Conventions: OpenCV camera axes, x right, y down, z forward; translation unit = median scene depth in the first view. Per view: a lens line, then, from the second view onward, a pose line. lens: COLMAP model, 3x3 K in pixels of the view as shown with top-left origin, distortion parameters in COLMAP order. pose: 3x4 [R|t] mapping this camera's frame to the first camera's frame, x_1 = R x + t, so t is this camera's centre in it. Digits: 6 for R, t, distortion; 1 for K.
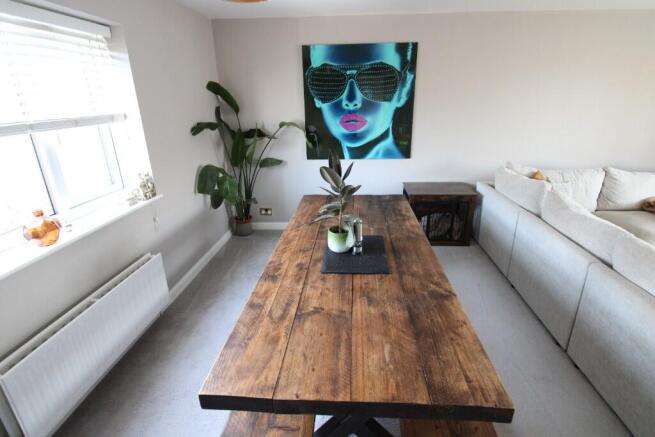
lens RADIAL K [[320.6, 0, 330.6], [0, 320.6, 208.7], [0, 0, 1]] dist [0.003453, -0.015613]
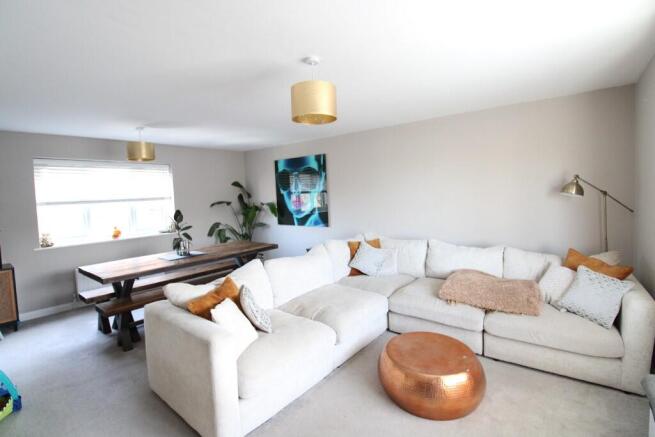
lens RADIAL K [[302.0, 0, 330.6], [0, 302.0, 209.7], [0, 0, 1]] dist [-0.000945, -0.013262]
pose [[0.824524, 0.019094, -0.565505, 1.111252], [-0.162969, 0.965093, -0.205028, 0.048132], [0.541850, 0.261211, 0.798854, -0.103785]]
